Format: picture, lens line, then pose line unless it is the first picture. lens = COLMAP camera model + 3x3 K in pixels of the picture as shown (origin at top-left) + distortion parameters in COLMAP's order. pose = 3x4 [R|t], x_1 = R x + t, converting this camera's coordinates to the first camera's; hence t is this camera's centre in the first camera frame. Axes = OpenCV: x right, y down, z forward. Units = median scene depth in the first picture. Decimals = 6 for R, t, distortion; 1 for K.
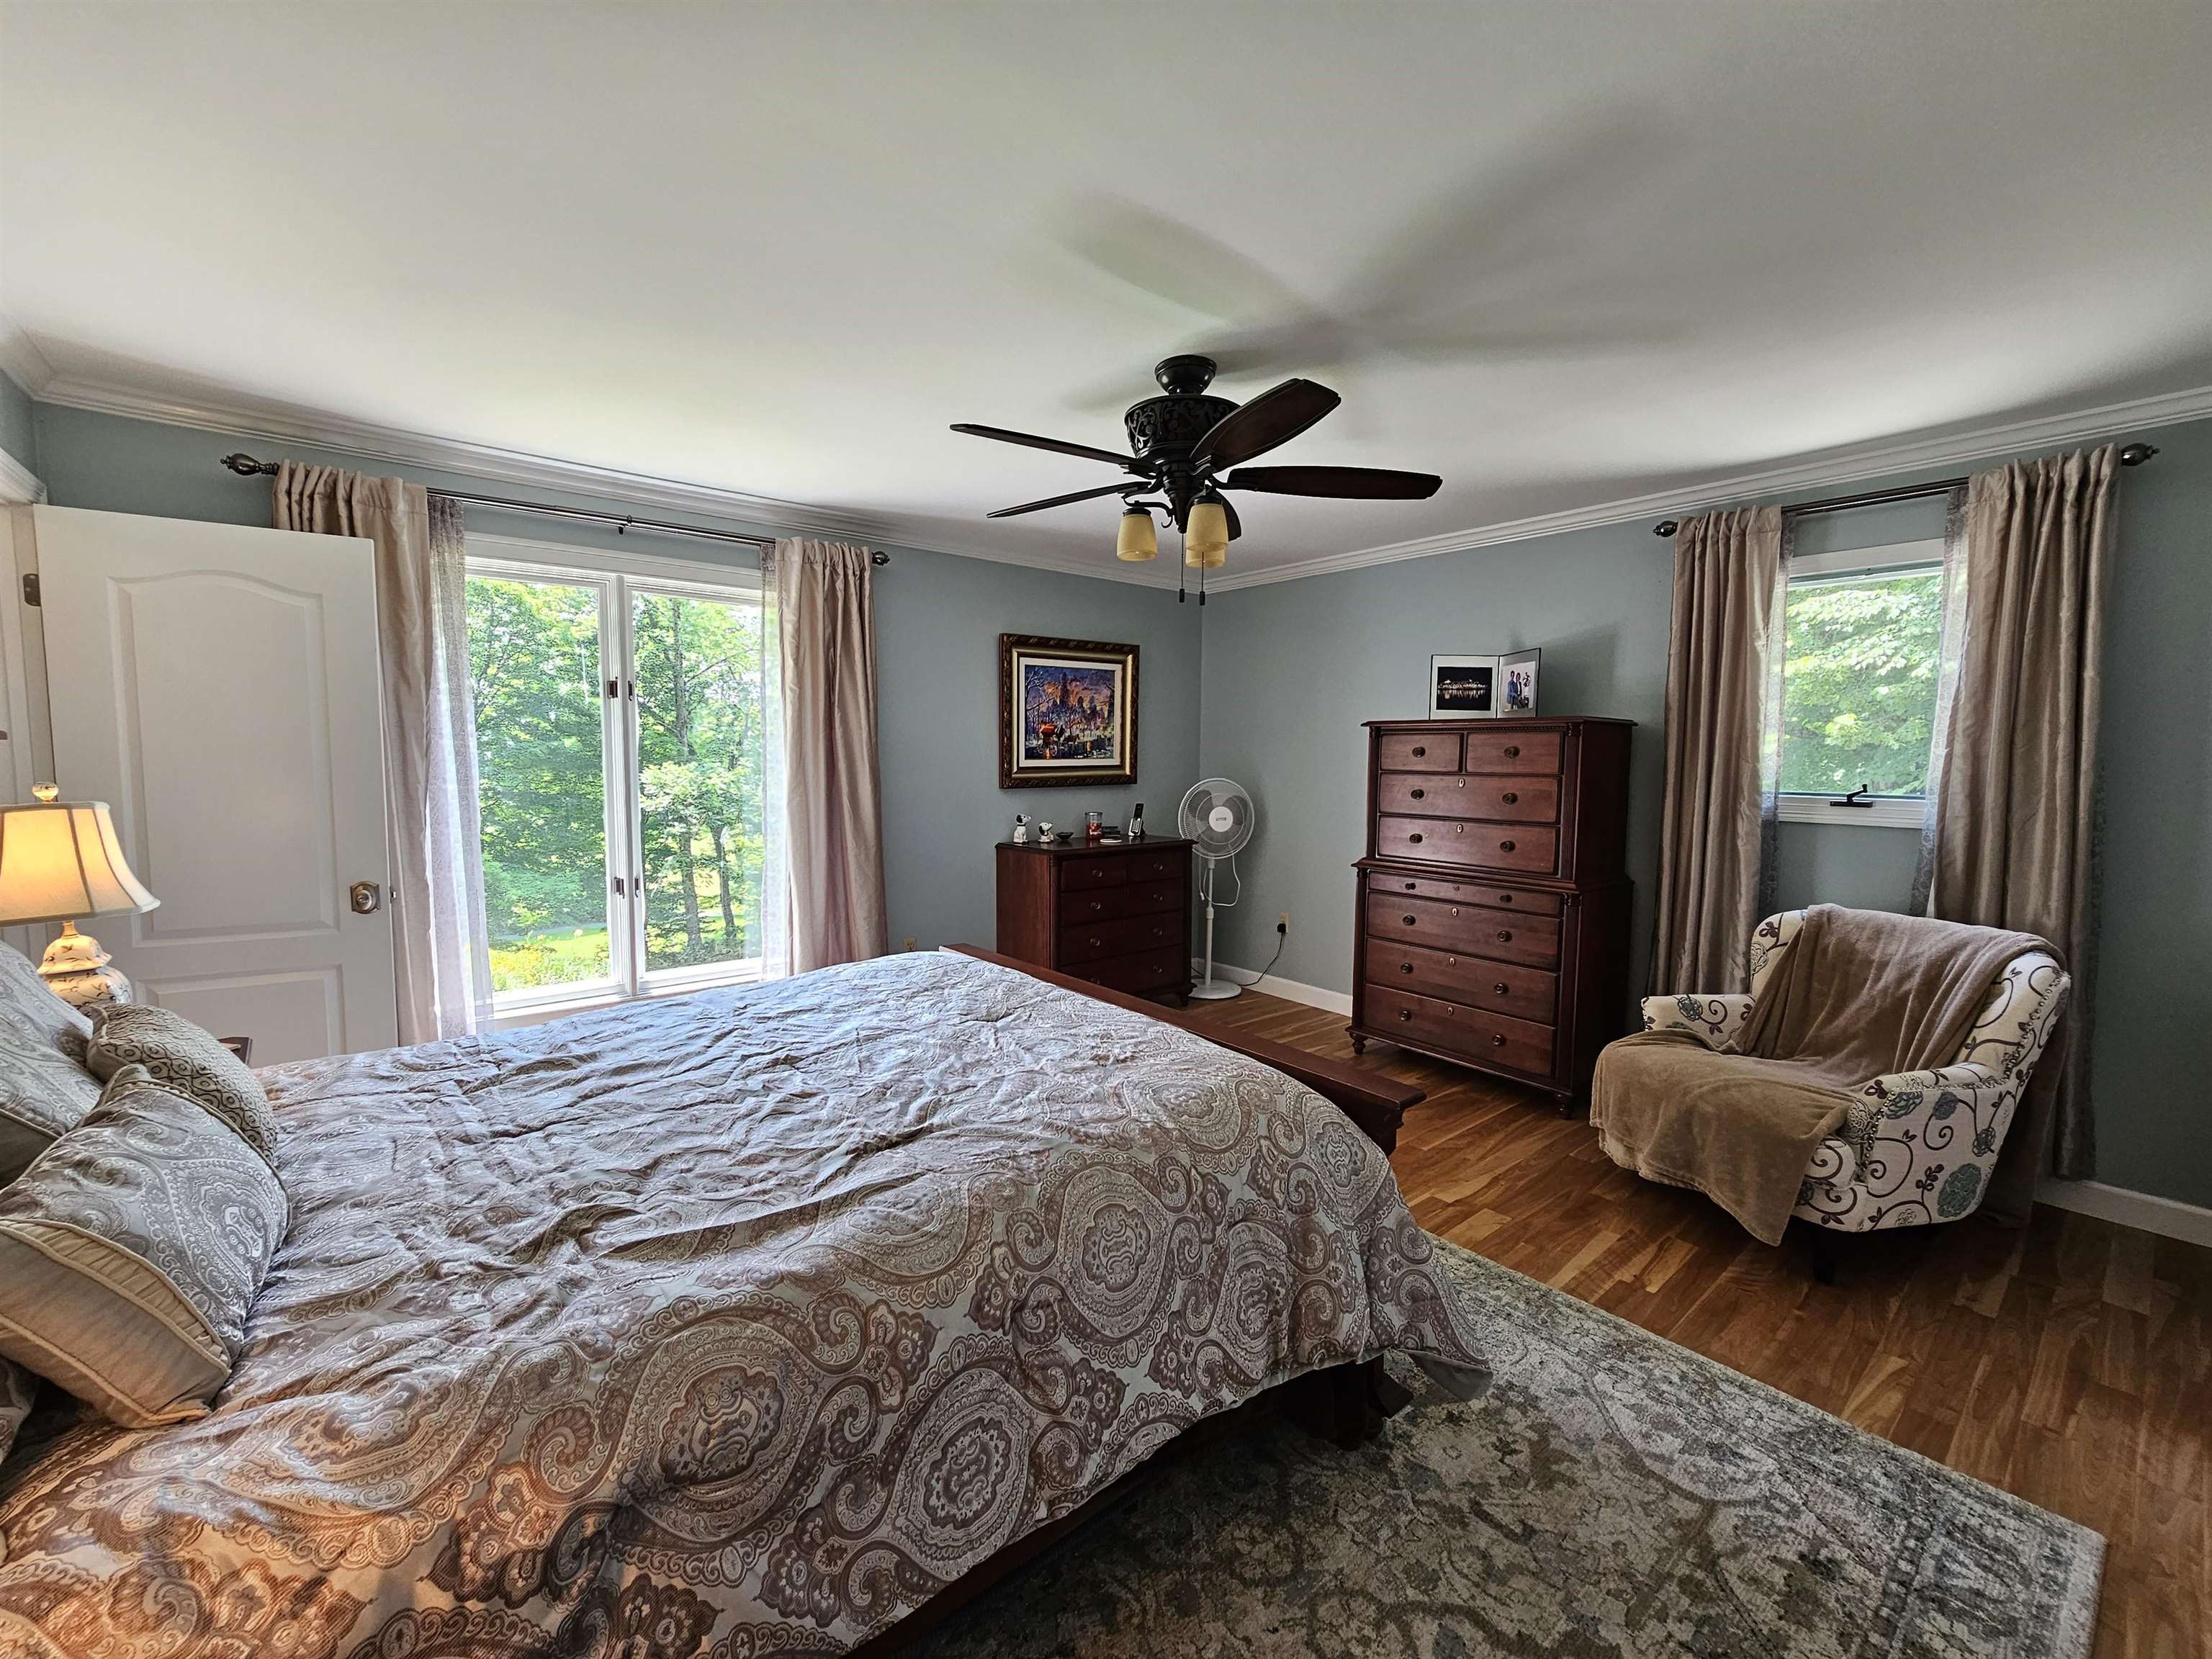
lens RADIAL K [[897.6, 0, 1109.3], [0, 897.6, 823.7], [0, 0, 1]] dist [-0.004393, 0.000669]
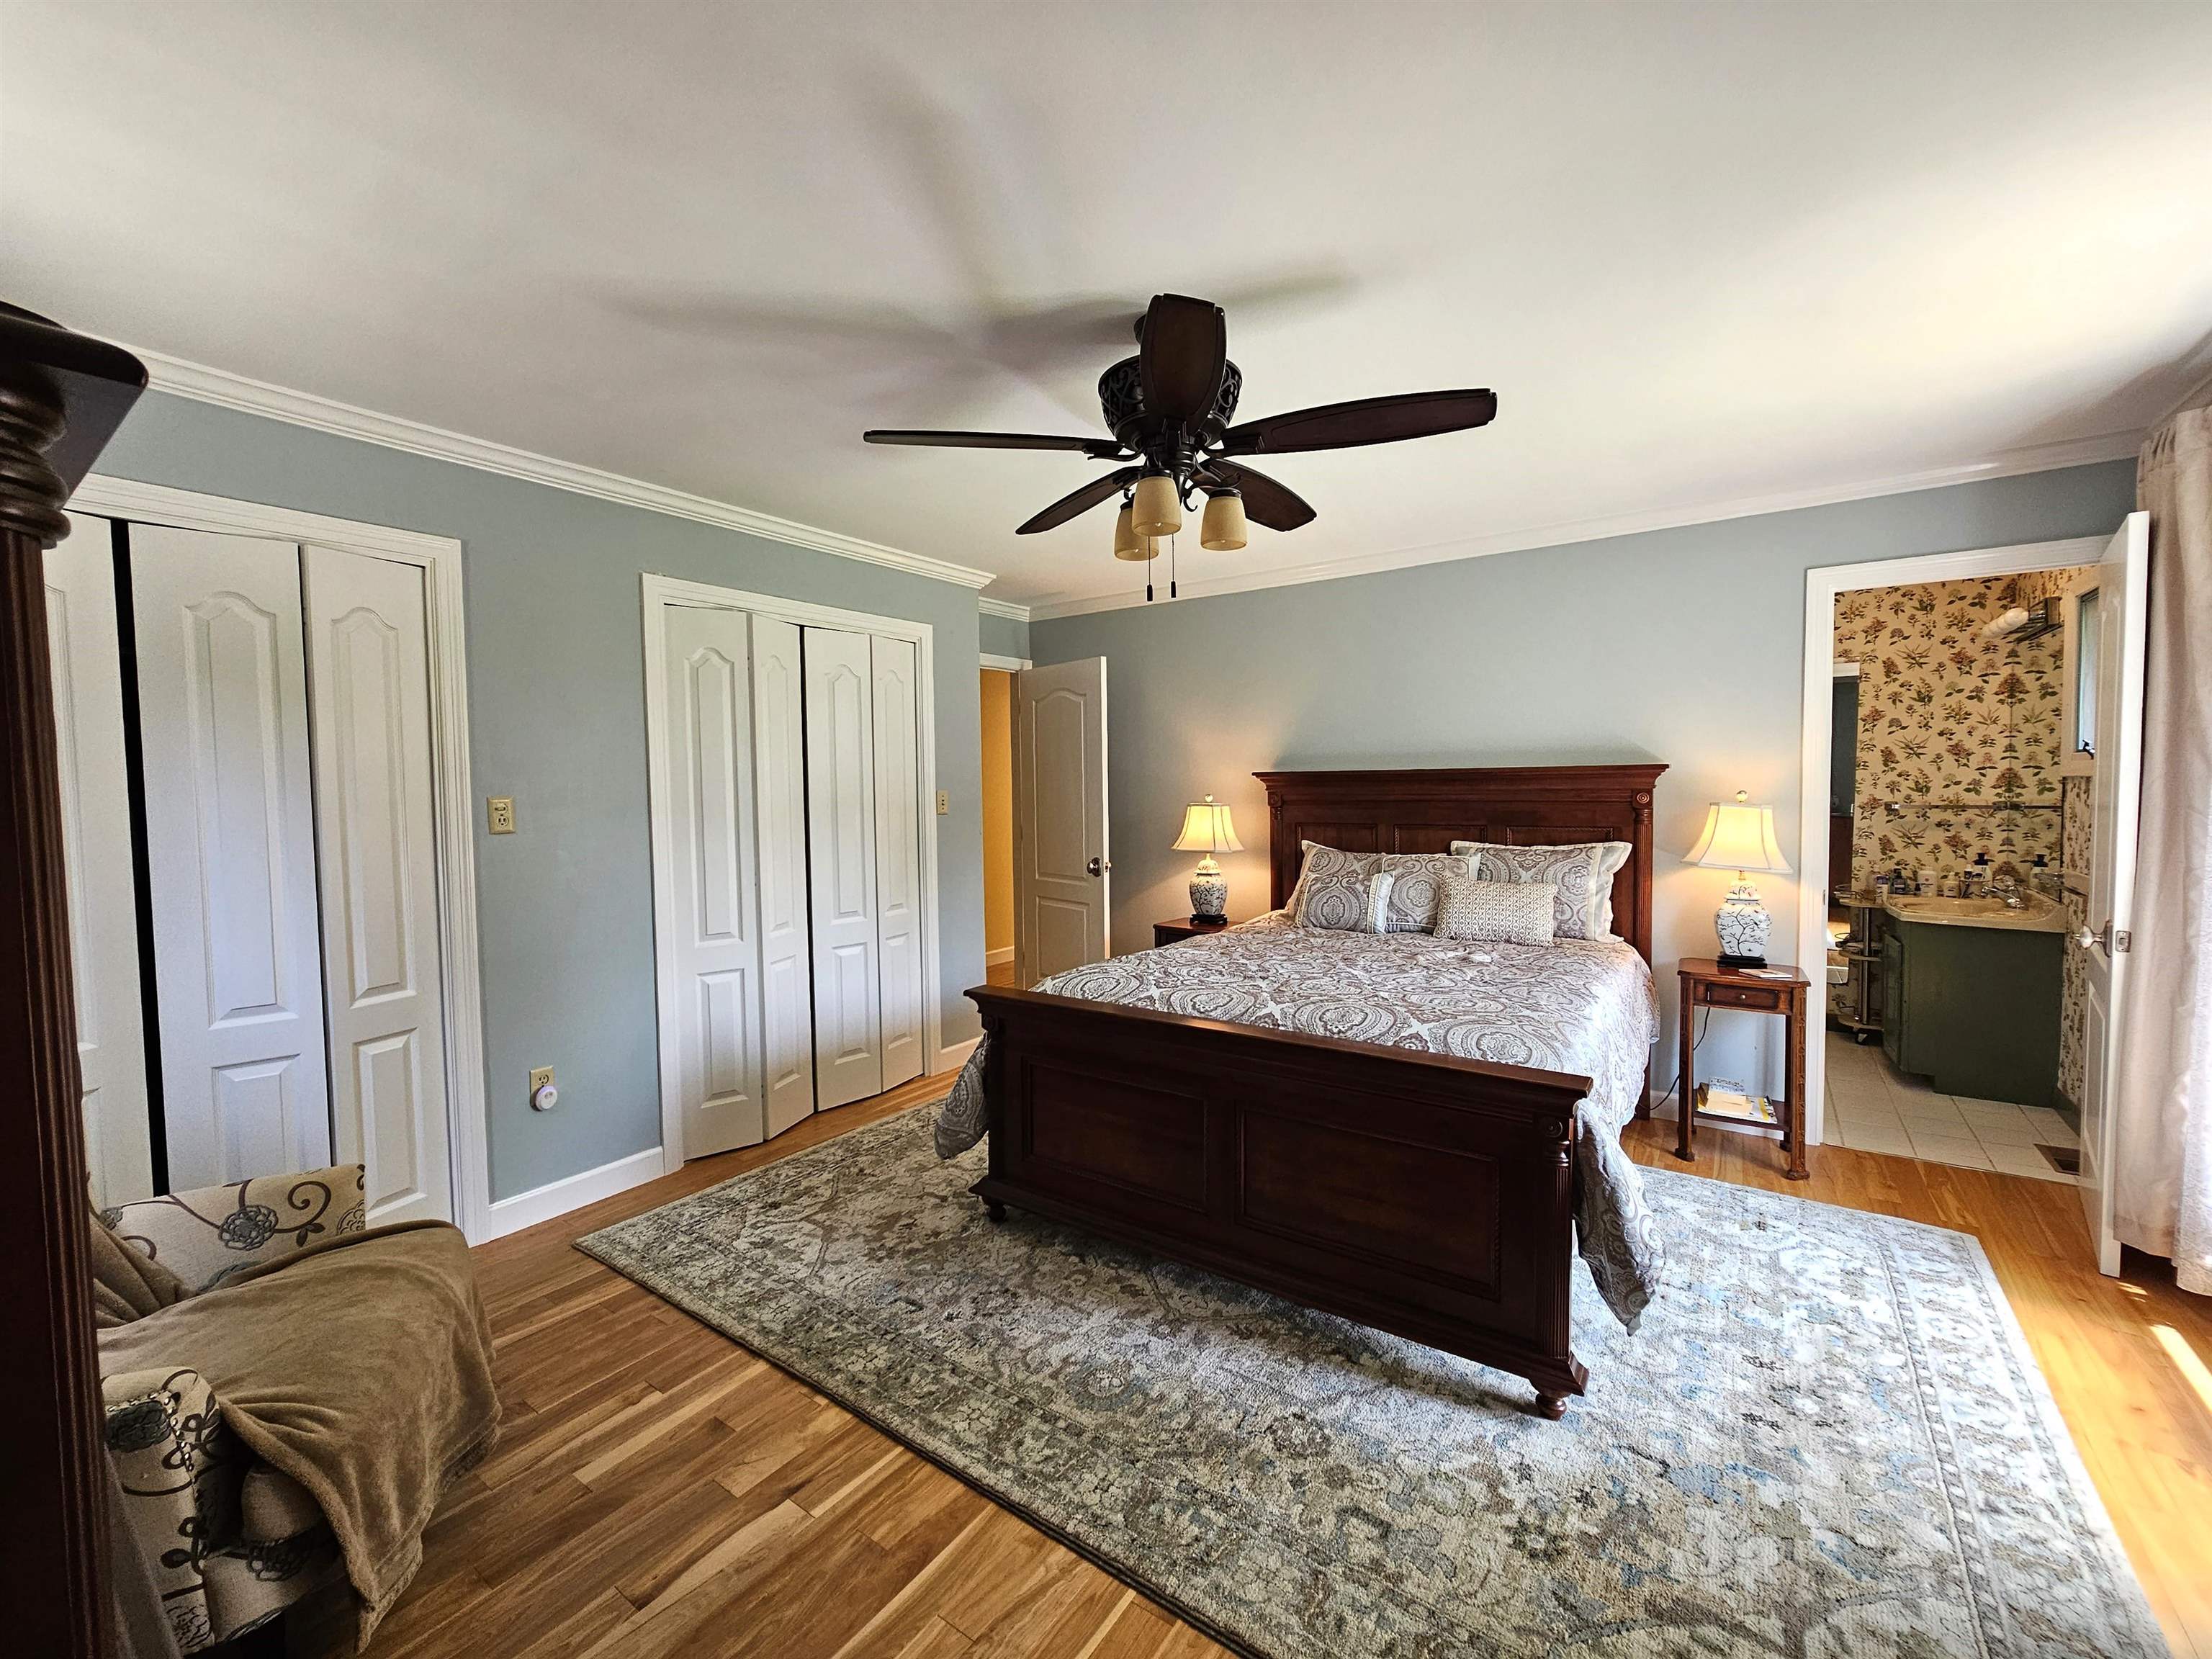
lens RADIAL K [[897.6, 0, 1107.0], [0, 897.6, 828.6], [0, 0, 1]] dist [-0.004393, 0.000669]
pose [[-0.965801, 0.015226, -0.258838, 0.526792], [-0.016799, 0.992503, 0.121064, -0.184669], [0.258741, 0.121272, -0.958304, 2.602661]]
